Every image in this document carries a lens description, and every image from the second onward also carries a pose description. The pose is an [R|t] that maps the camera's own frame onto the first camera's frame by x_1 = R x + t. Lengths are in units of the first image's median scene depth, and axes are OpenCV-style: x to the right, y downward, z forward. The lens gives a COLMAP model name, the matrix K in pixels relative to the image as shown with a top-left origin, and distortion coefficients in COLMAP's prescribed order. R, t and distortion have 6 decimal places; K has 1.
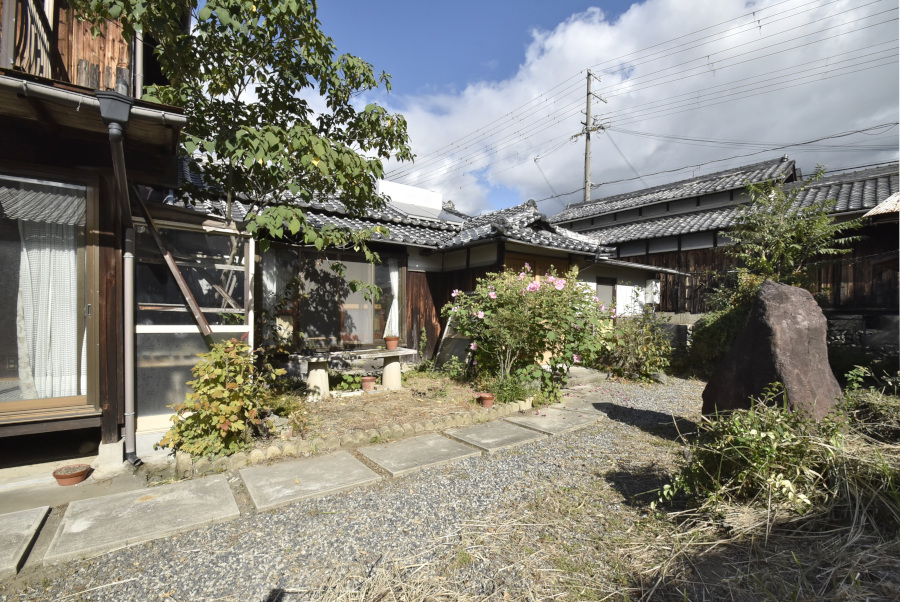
lens RADIAL K [[386.3, 0, 452.9], [0, 386.3, 326.0], [0, 0, 1]] dist [0.026402, -0.021207]
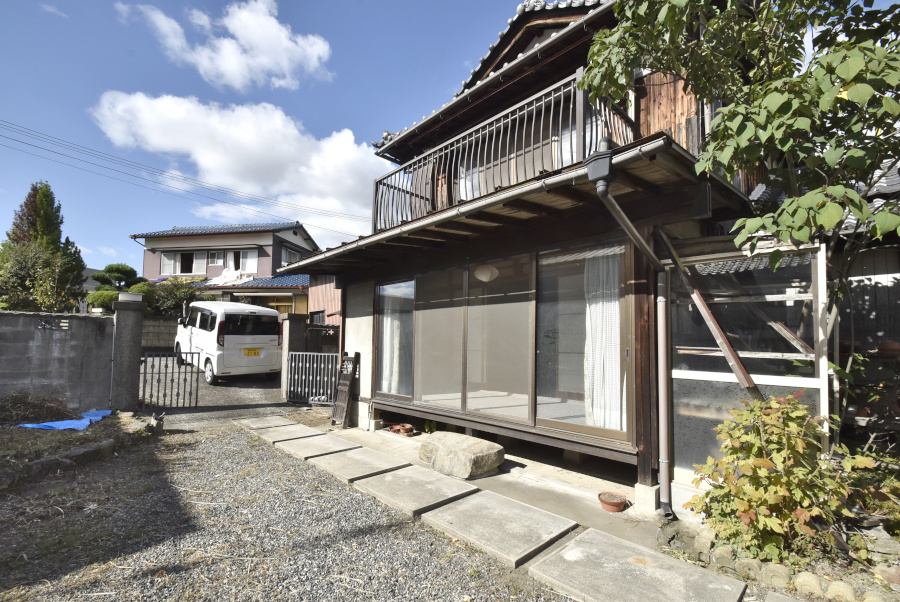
lens RADIAL K [[386.3, 0, 452.9], [0, 386.3, 326.0], [0, 0, 1]] dist [0.026402, -0.021207]
pose [[0.141453, -0.049558, -0.988704, 0.071320], [-0.044458, 0.997420, -0.056356, -0.032375], [0.988946, 0.051928, 0.138885, 0.329470]]
